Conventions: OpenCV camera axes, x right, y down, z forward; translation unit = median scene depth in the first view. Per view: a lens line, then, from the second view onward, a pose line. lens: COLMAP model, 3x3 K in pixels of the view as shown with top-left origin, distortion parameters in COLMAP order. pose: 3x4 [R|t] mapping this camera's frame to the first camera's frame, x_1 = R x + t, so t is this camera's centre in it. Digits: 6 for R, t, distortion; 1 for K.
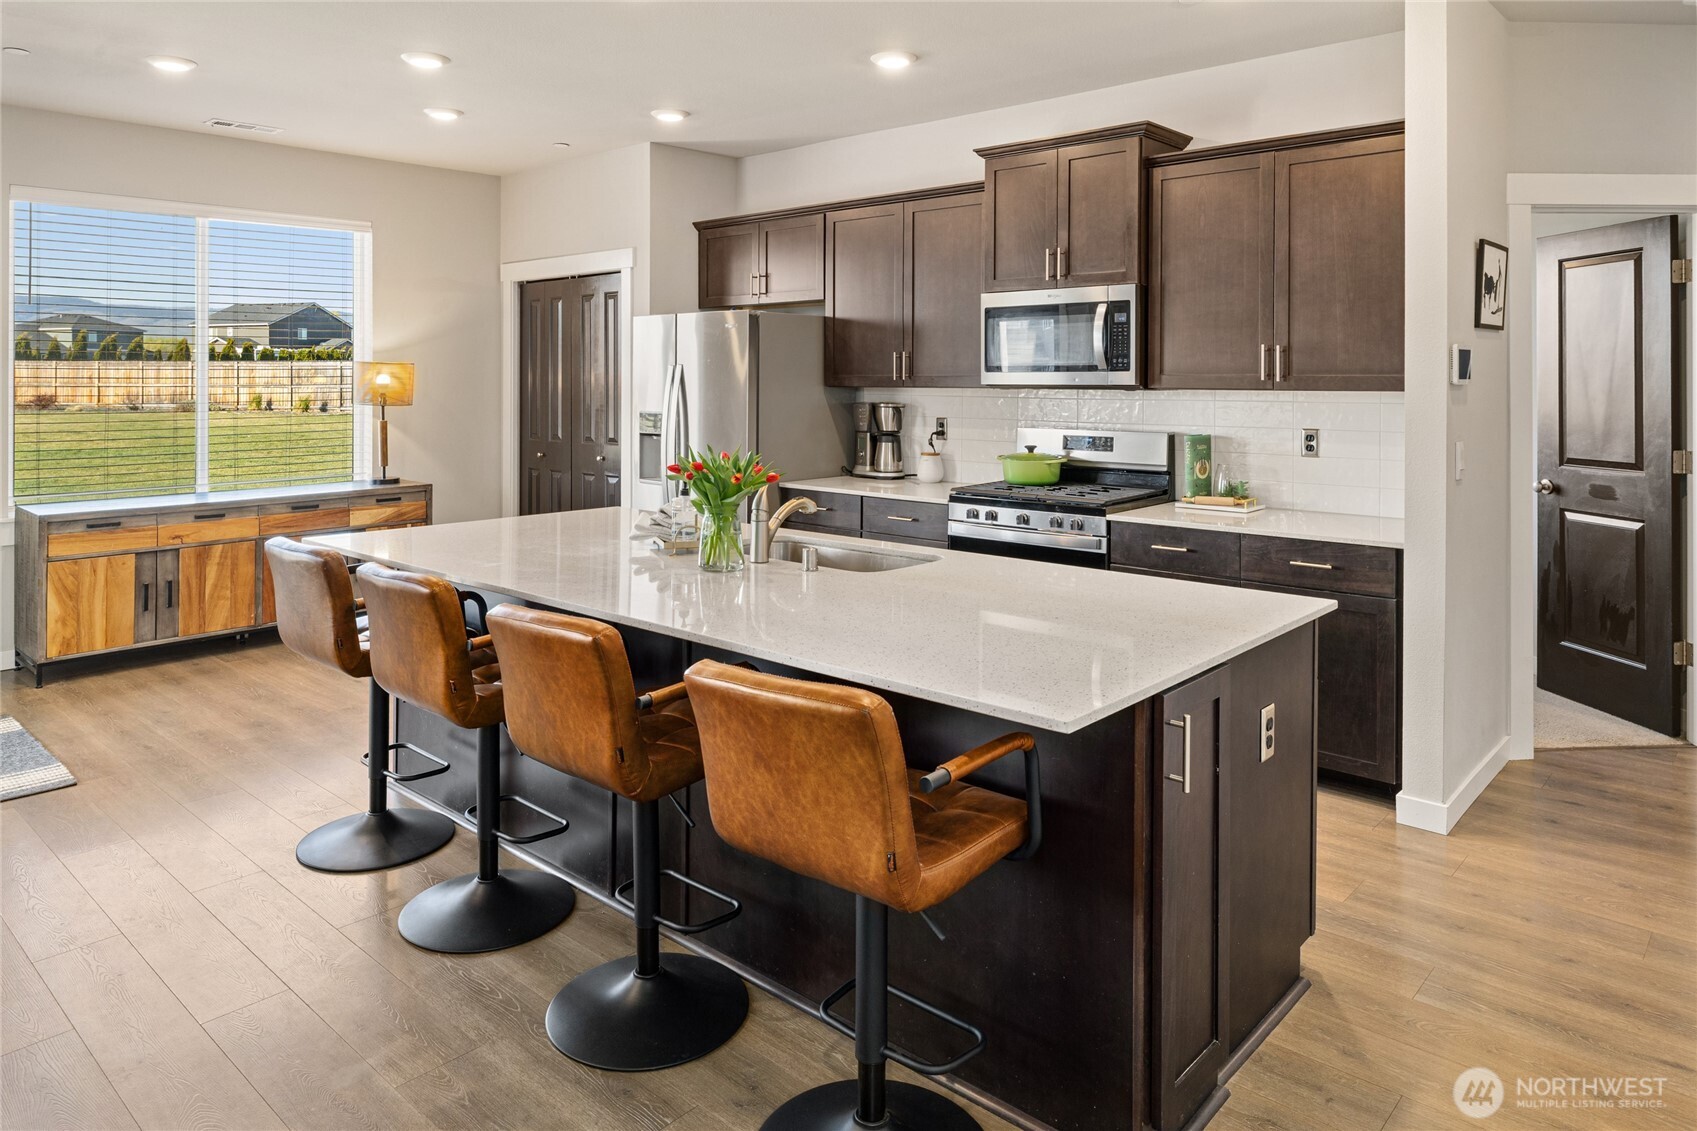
lens RADIAL K [[1113.5, 0, 802.1], [0, 1113.5, 378.6], [0, 0, 1]] dist [0.014035, -0.007656]
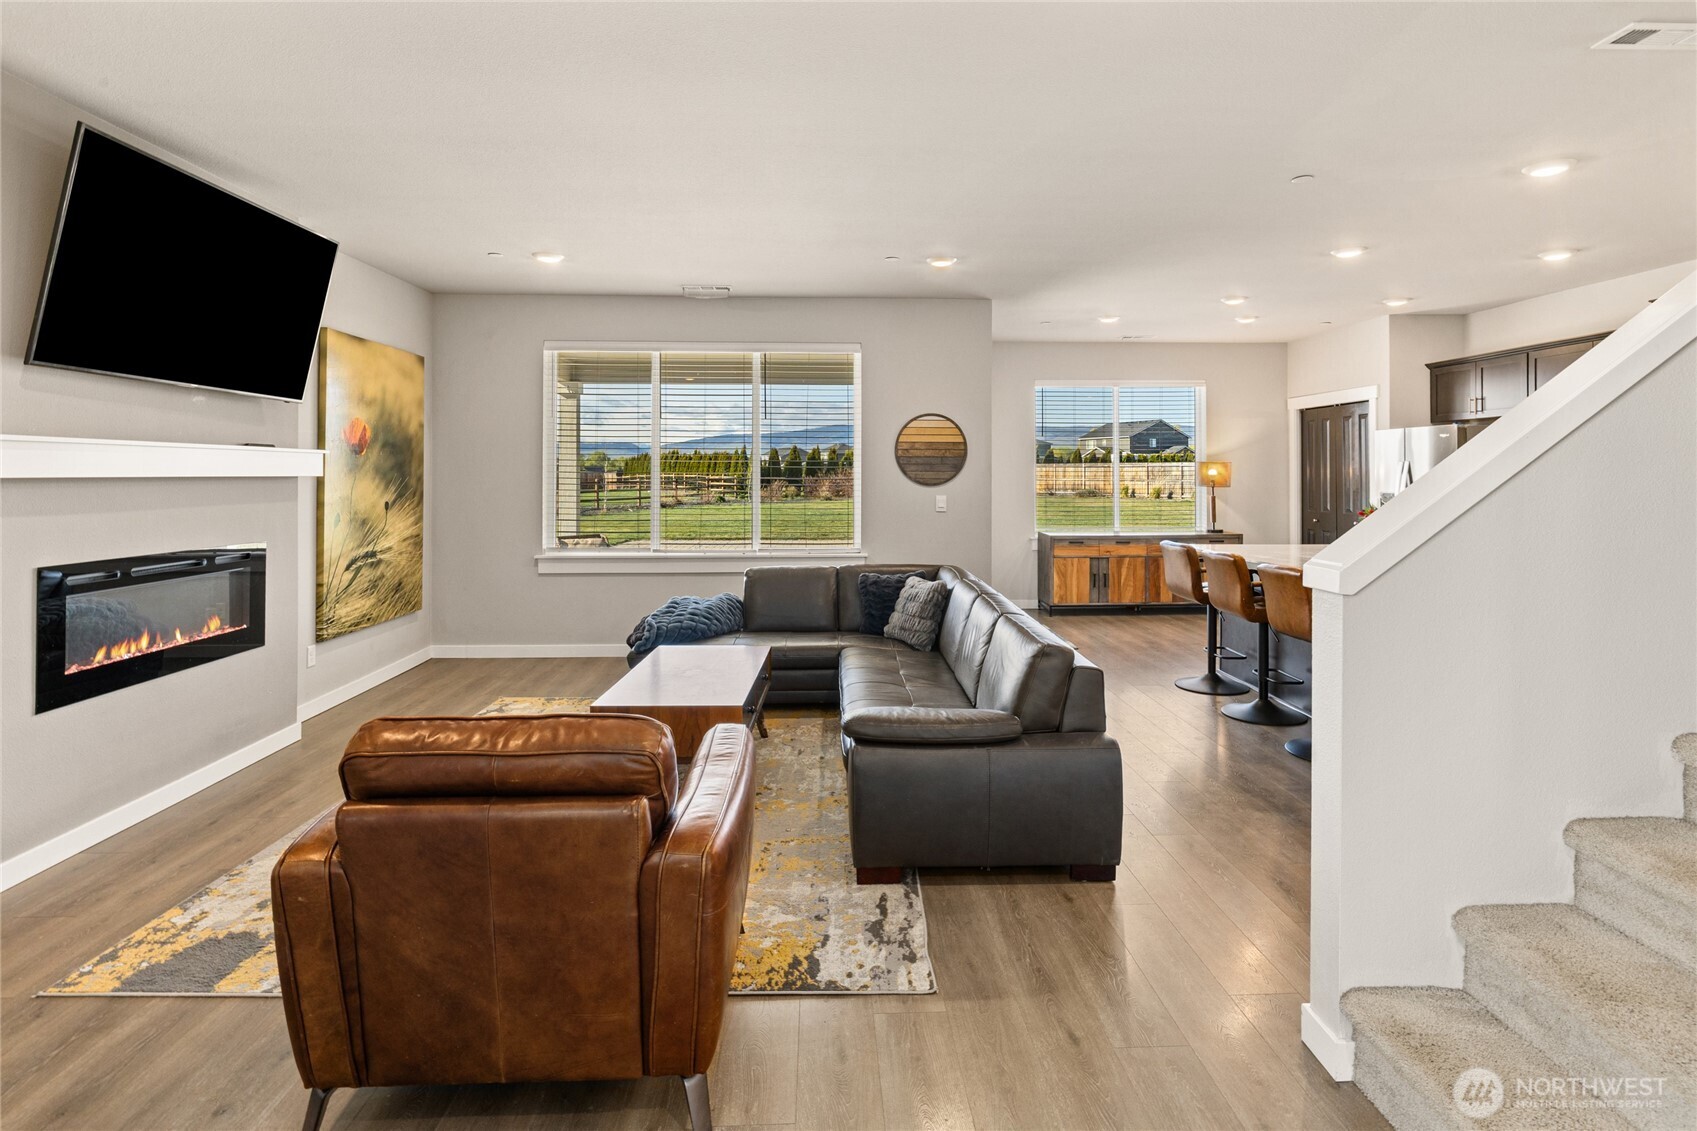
lens RADIAL K [[829.3, 0, 869.8], [0, 829.3, 469.7], [0, 0, 1]] dist [-0.017601, 0.006098]
pose [[0.730073, -0.005389, -0.683347, 0.146446], [0.000817, 0.999975, -0.007013, 0.007993], [0.683368, 0.004562, 0.730060, -0.392081]]
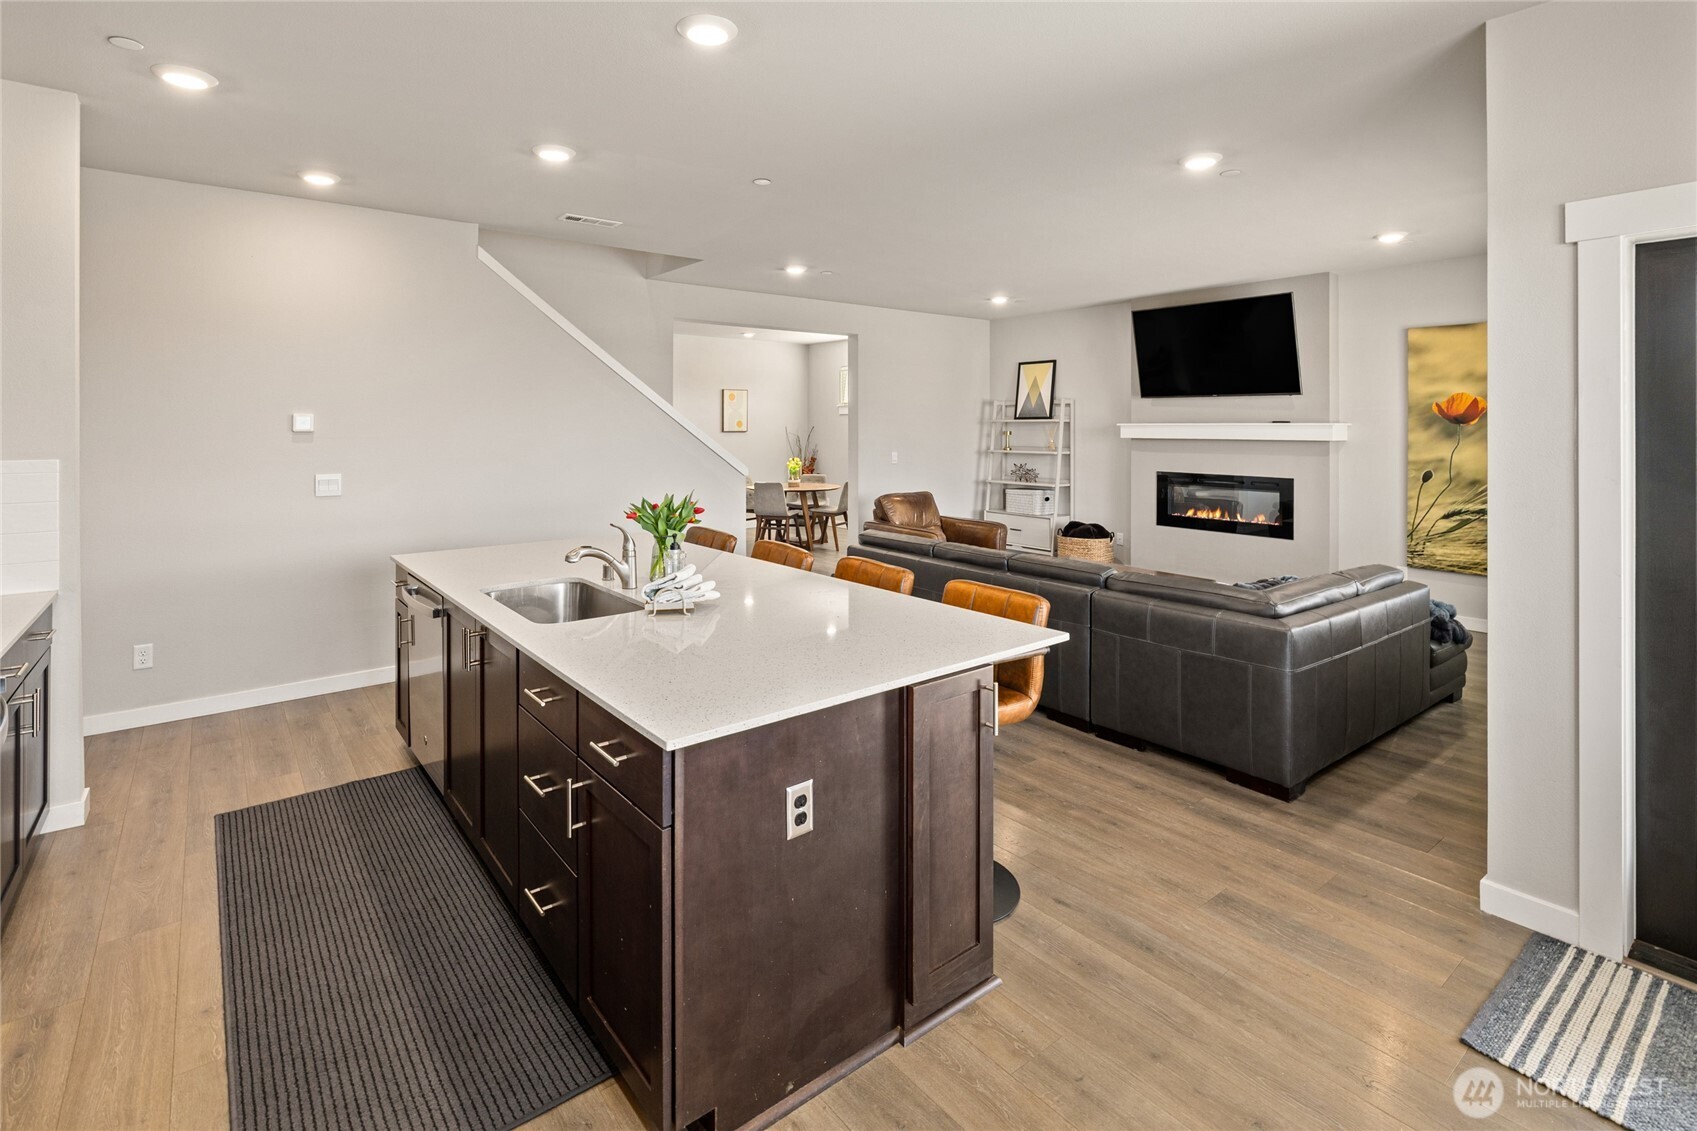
lens RADIAL K [[817.0, 0, 824.3], [0, 817.0, 417.6], [0, 0, 1]] dist [-0.001857, -0.001099]
pose [[-0.984220, -0.006937, 0.176812, -0.261602], [-0.010184, 0.999796, -0.017465, 0.003956], [-0.176654, -0.018990, -0.984090, 1.079848]]
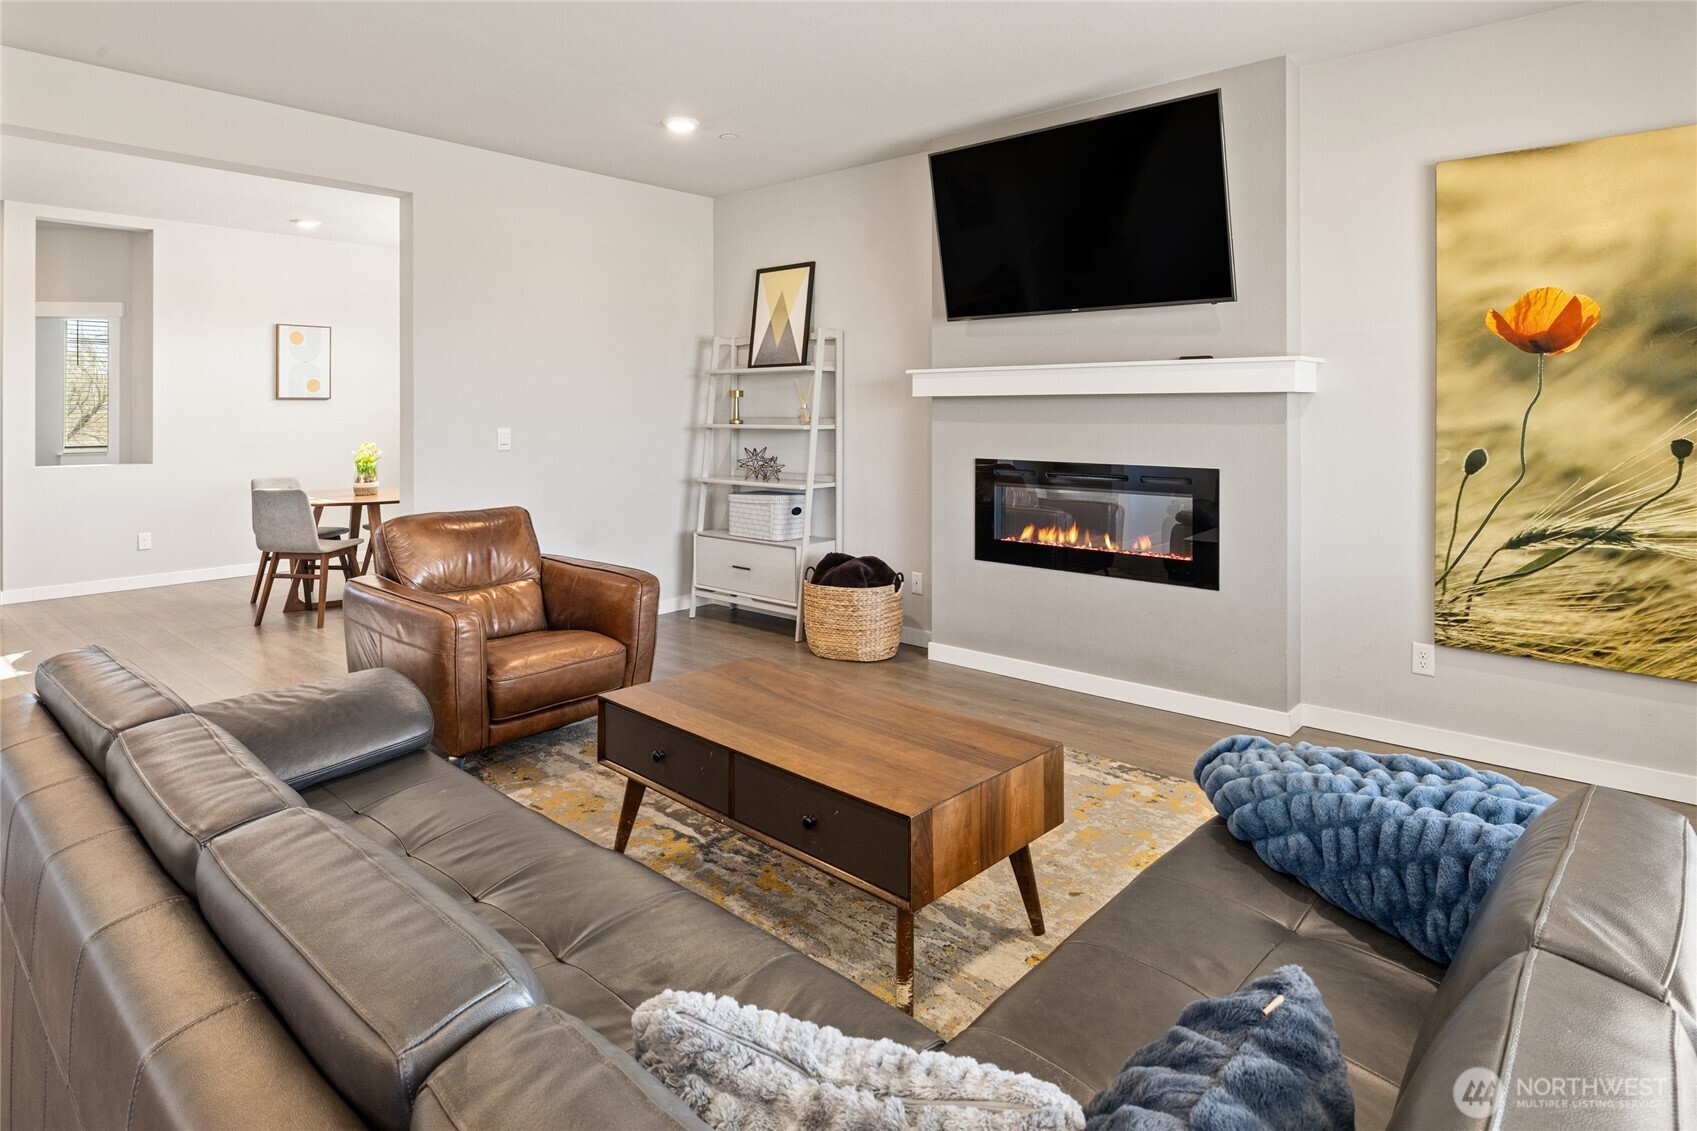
lens RADIAL K [[954.4, 0, 846.6], [0, 954.4, 402.2], [0, 0, 1]] dist [-0.000619, -0.004269]
pose [[-0.999822, -0.006758, -0.017613, -0.439697], [-0.006453, 0.999829, -0.017333, 0.029866], [0.017727, -0.017217, -0.999695, 0.479257]]
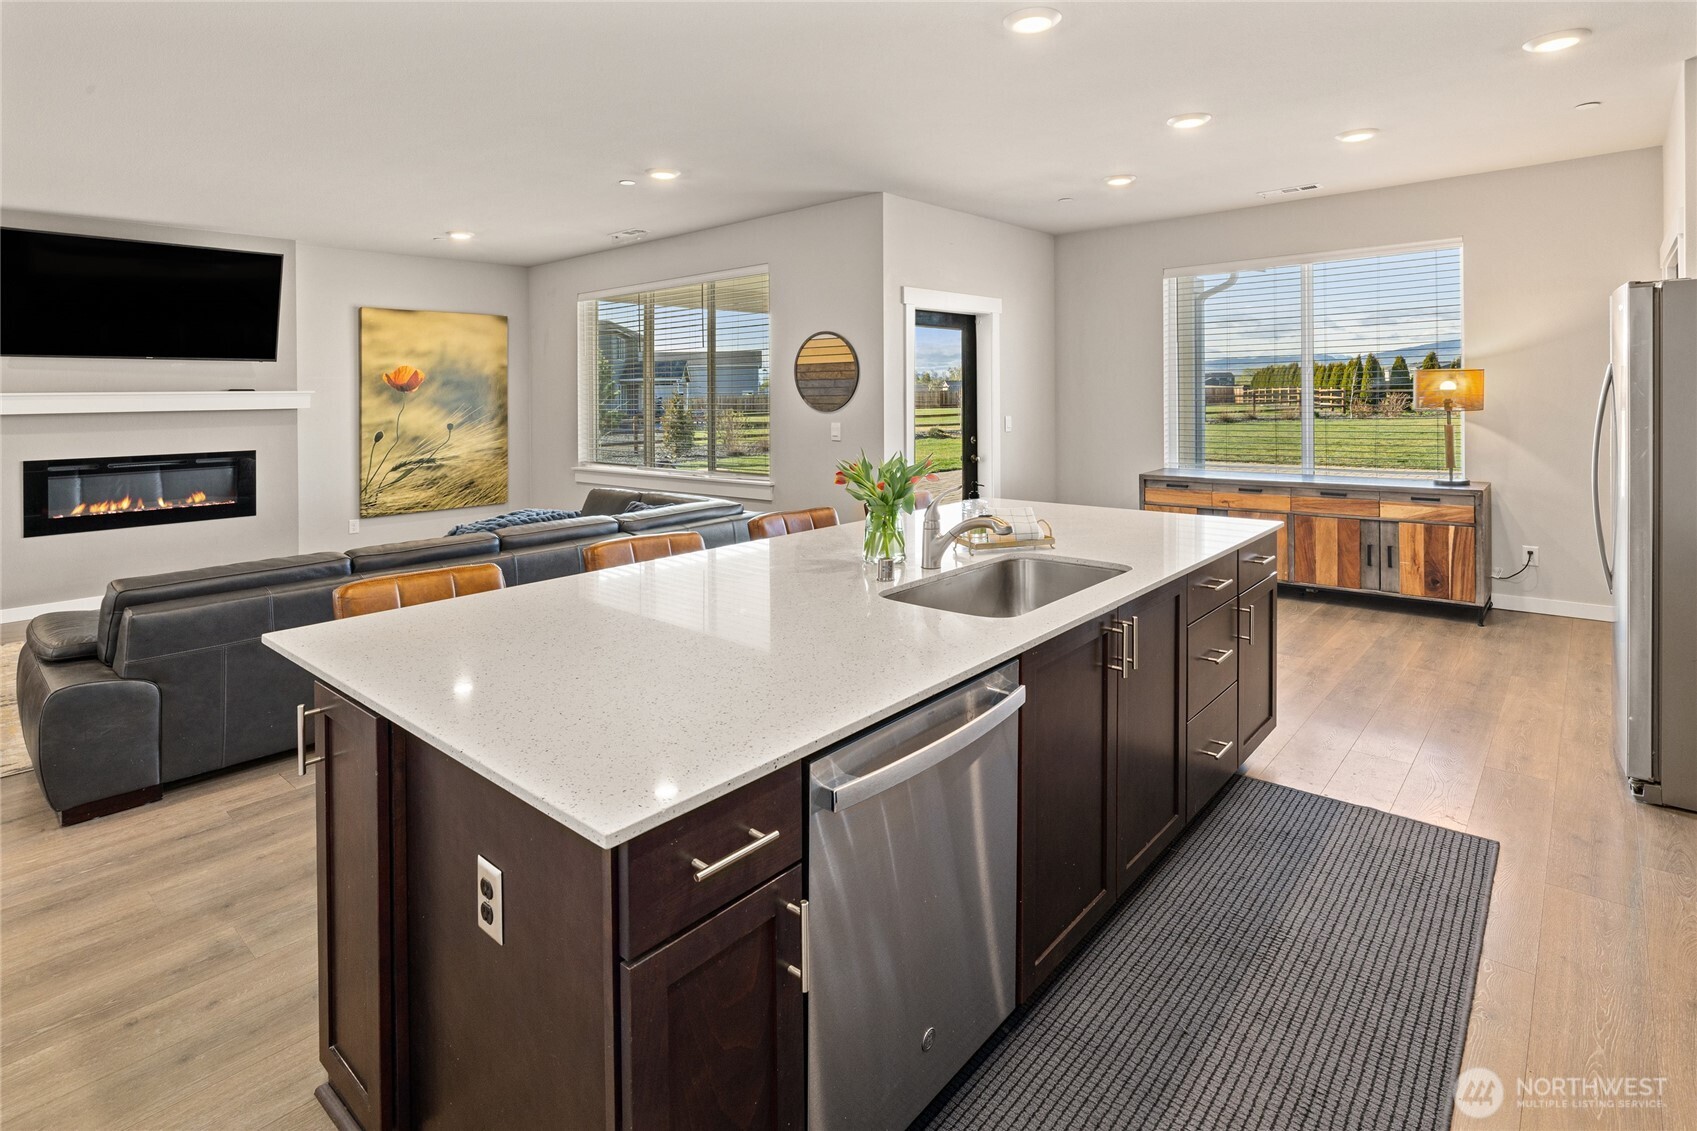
lens RADIAL K [[829.3, 0, 949.4], [0, 829.3, 388.4], [0, 0, 1]] dist [-0.017601, 0.006098]
pose [[0.082621, -0.007558, -0.996552, 0.487781], [0.015652, 0.999858, -0.006286, 0.002097], [0.996458, -0.015079, 0.082728, 0.640613]]
